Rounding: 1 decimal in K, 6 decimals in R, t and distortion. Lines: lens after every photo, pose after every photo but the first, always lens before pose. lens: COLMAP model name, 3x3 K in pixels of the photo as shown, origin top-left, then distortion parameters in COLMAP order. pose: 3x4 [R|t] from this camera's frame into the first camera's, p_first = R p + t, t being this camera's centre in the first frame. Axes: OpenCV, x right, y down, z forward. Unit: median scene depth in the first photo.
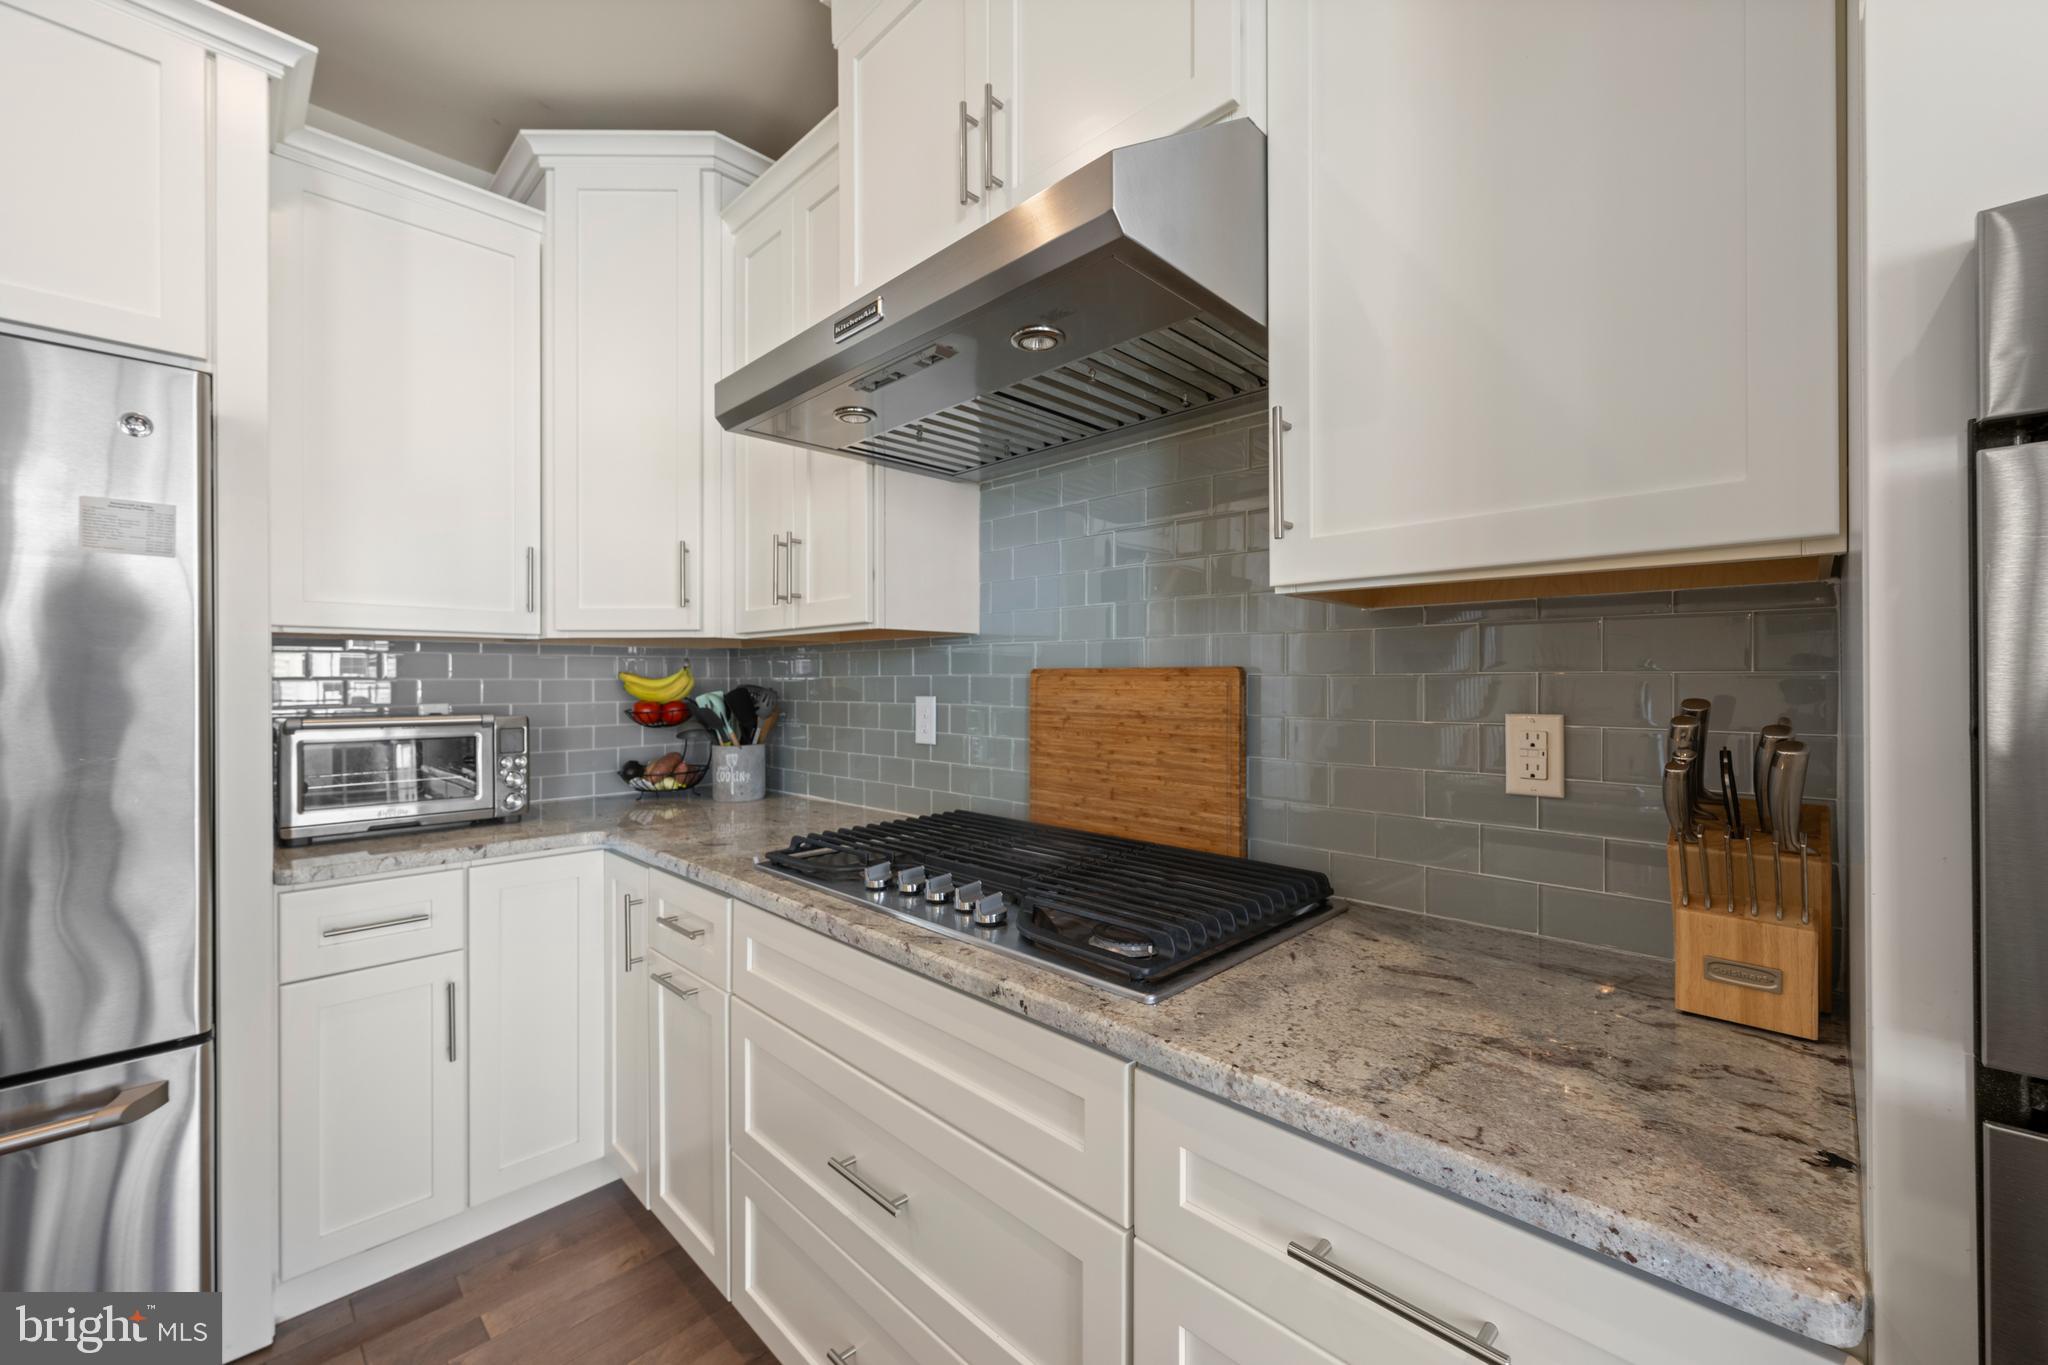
lens RADIAL K [[817.2, 0, 1007.1], [0, 817.2, 681.4], [0, 0, 1]] dist [-0.002097, 0.000649]
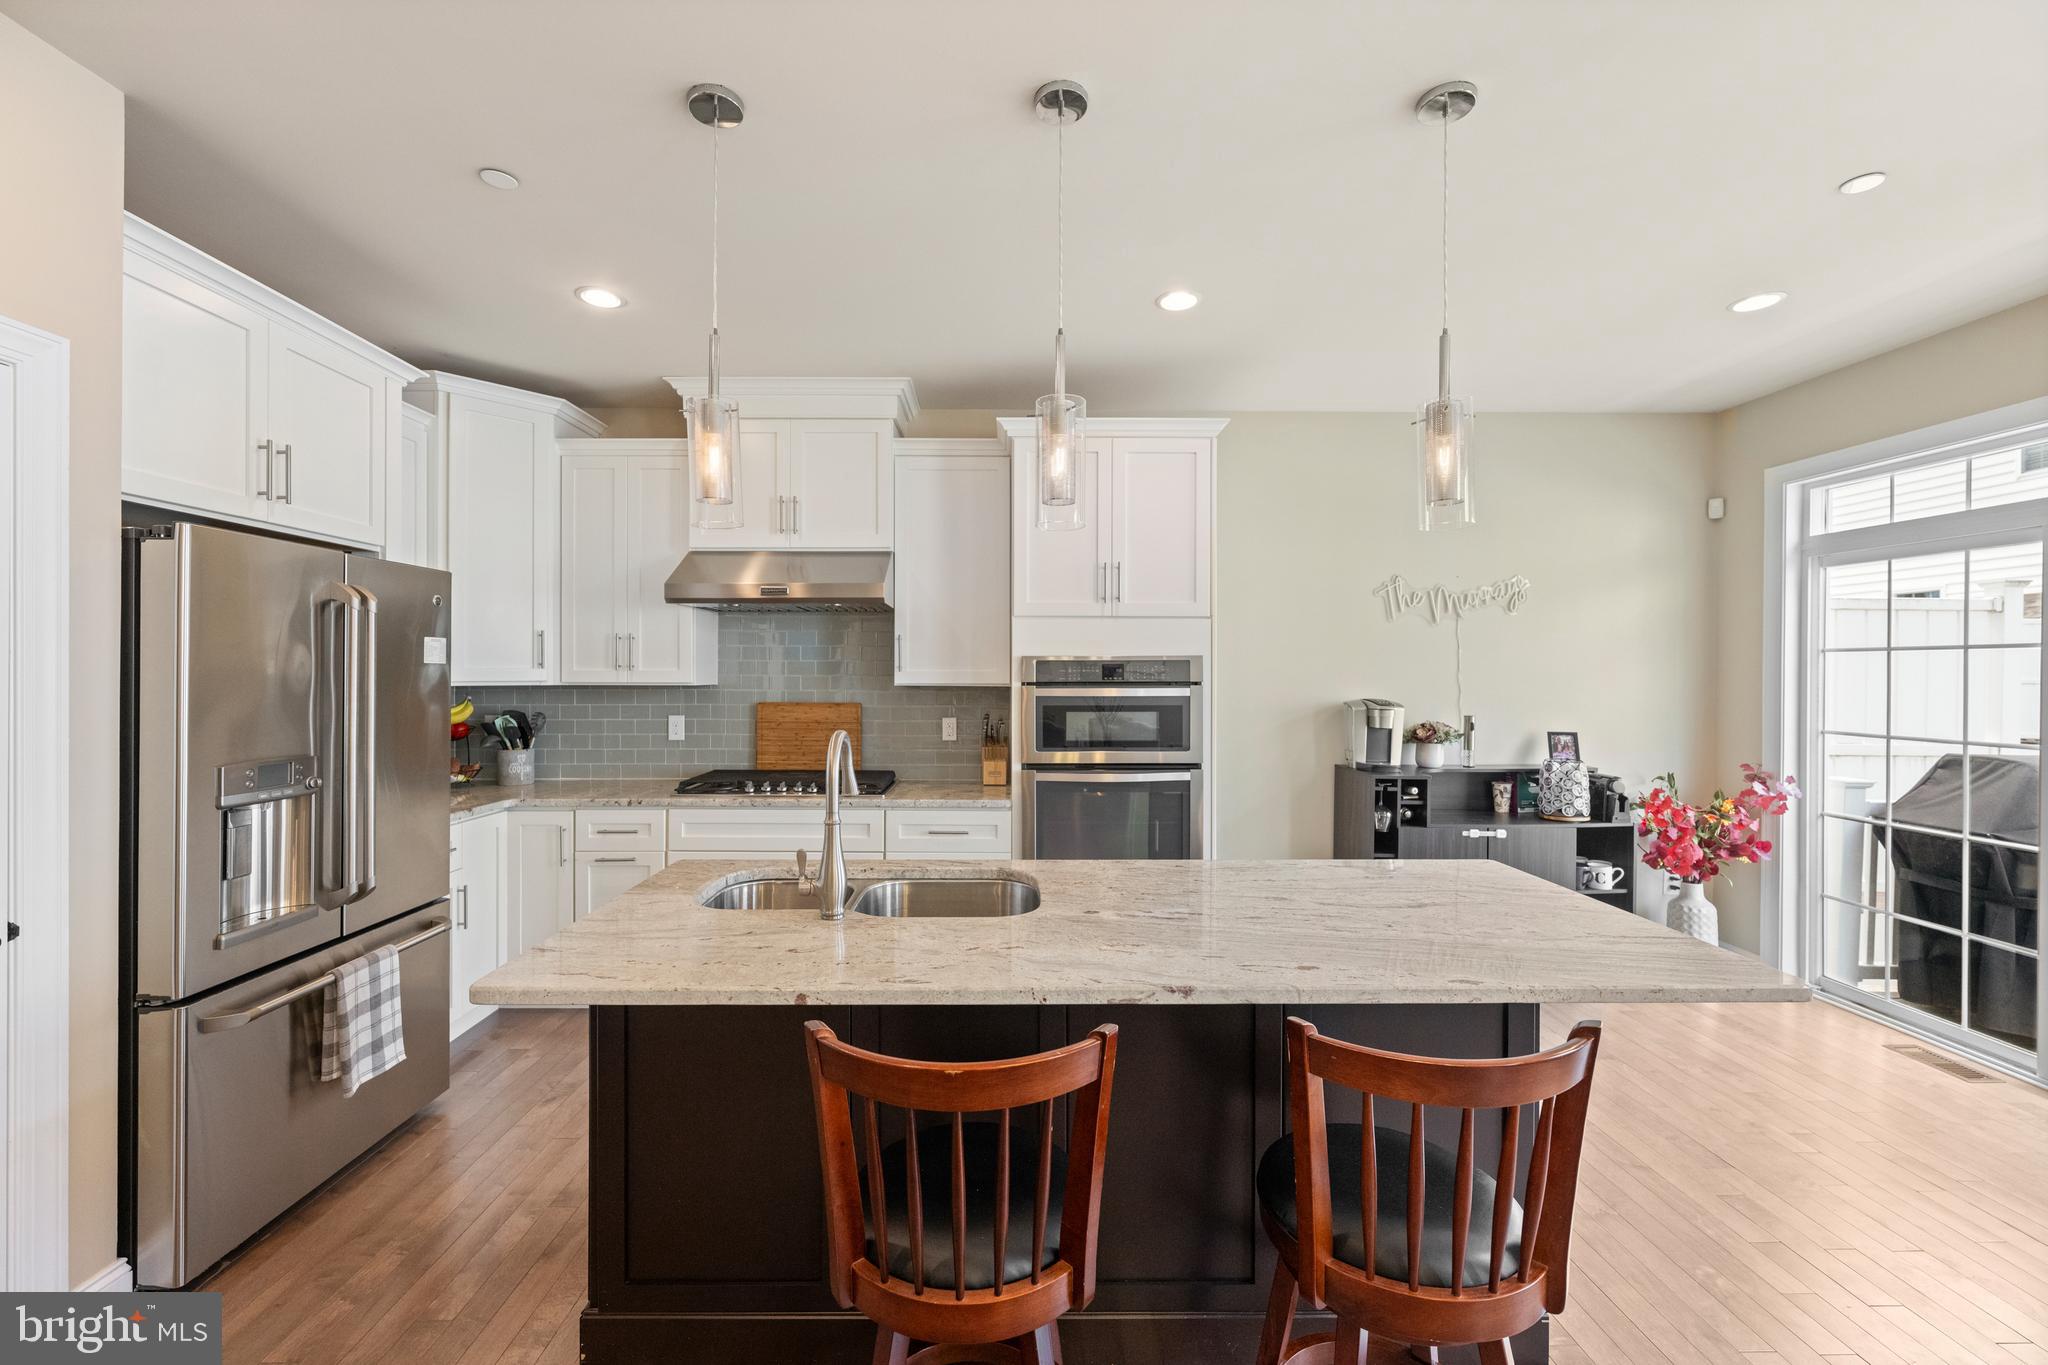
lens RADIAL K [[817.2, 0, 1005.5], [0, 817.2, 675.6], [0, 0, 1]] dist [-0.002097, 0.000649]
pose [[0.699510, 0.003597, 0.714614, -1.077824], [-0.002161, 0.999993, -0.002918, -0.083429], [-0.714620, 0.000497, 0.699513, -1.038504]]
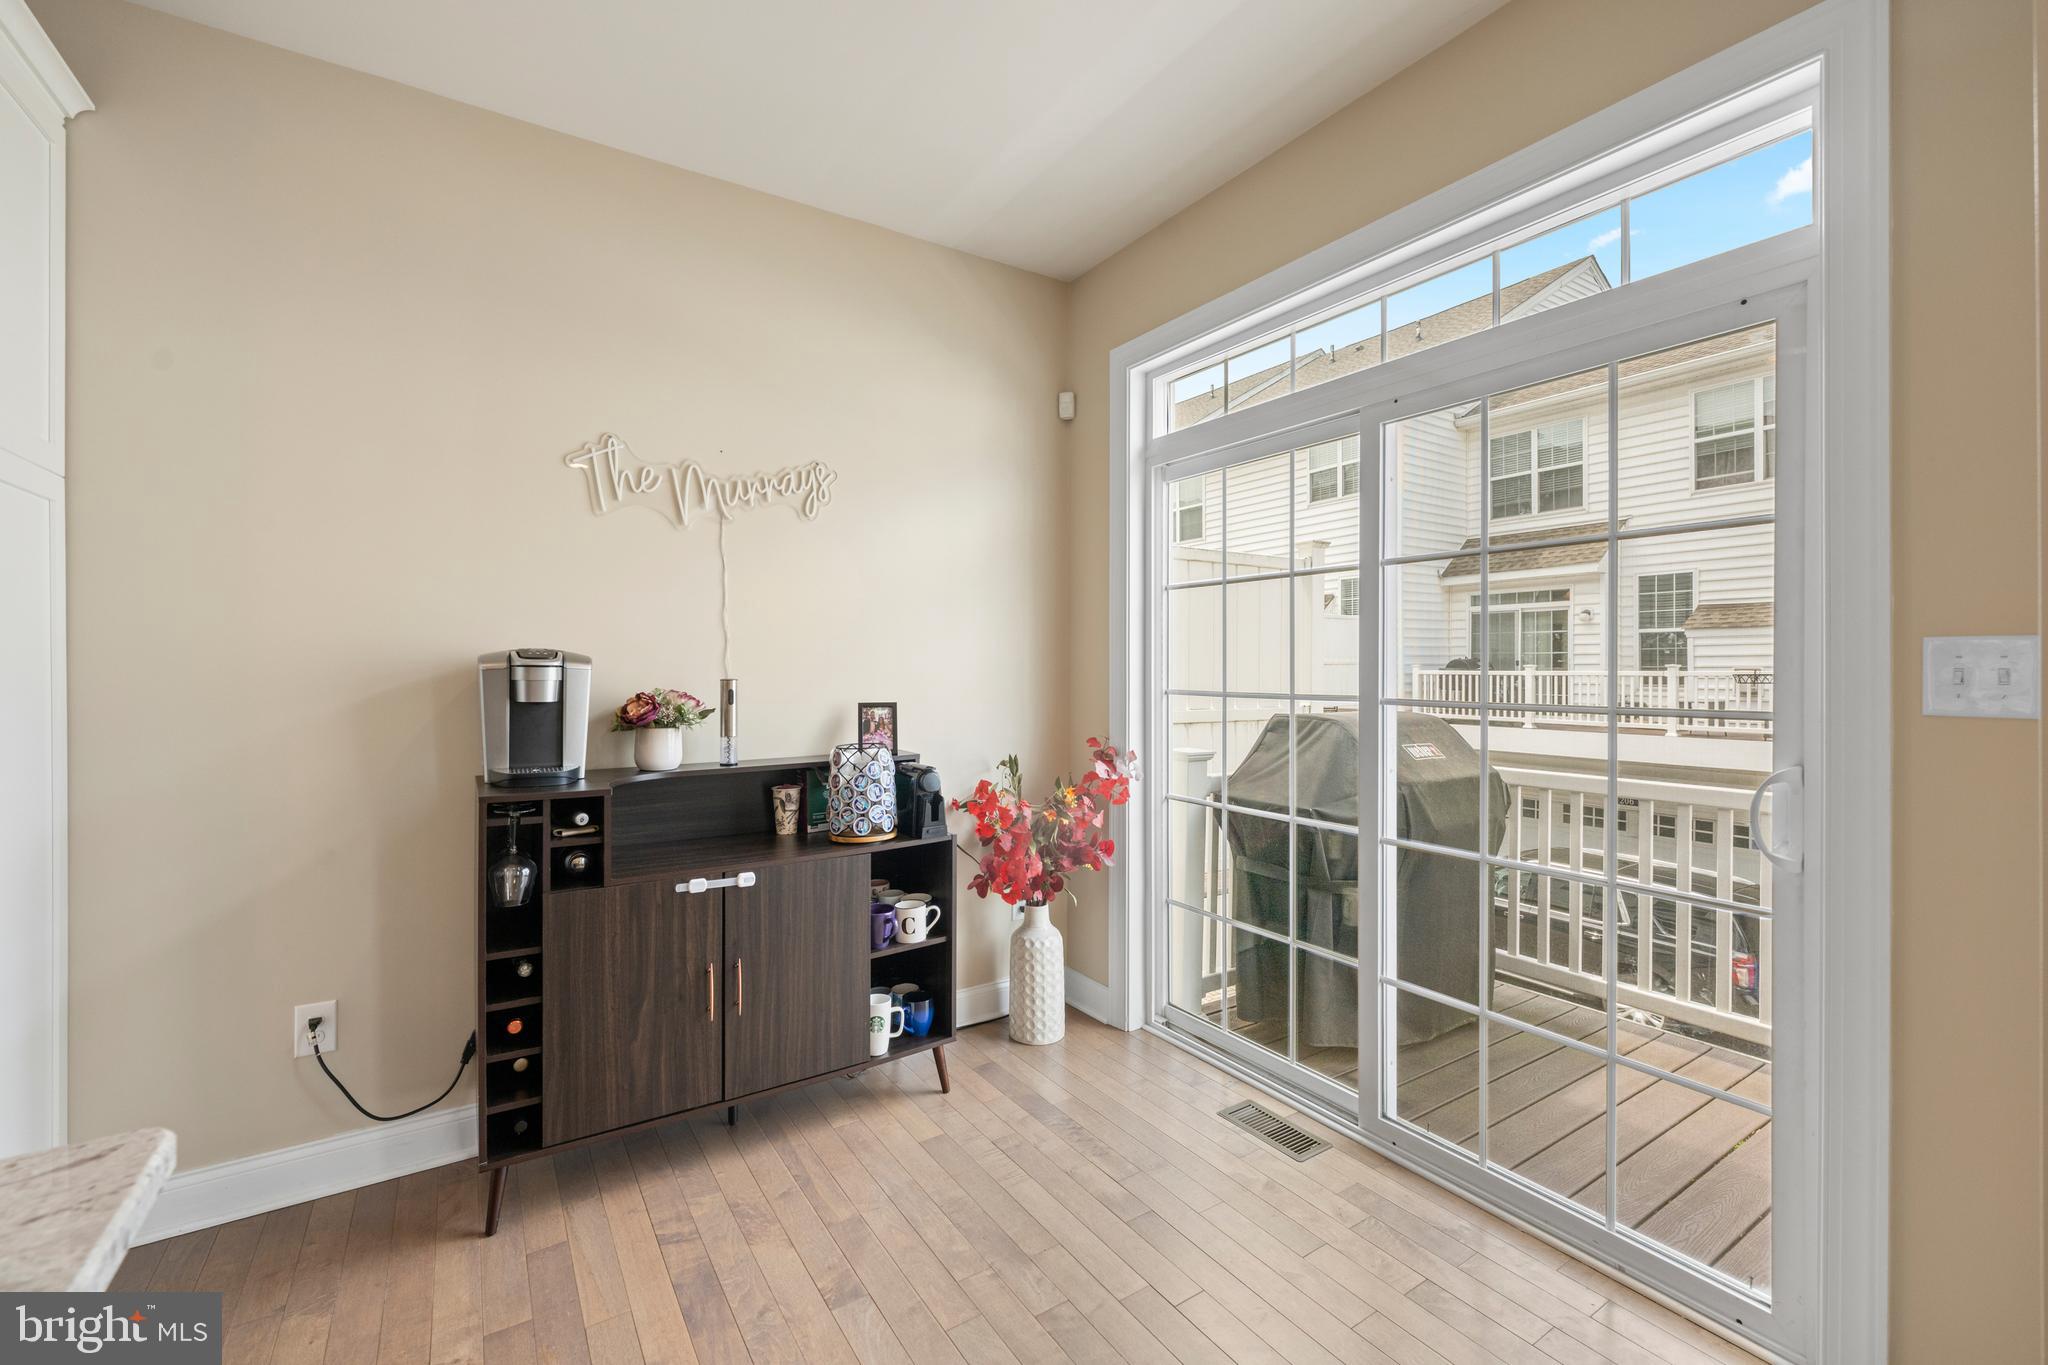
lens RADIAL K [[847.4, 0, 1020.2], [0, 847.4, 672.3], [0, 0, 1]] dist [0.000636, -0.000561]
pose [[0.203411, -0.000470, 0.979093, 0.103607], [0.005248, 0.999986, -0.000610, 0.005817], [-0.979079, 0.005263, 0.203411, -1.126779]]
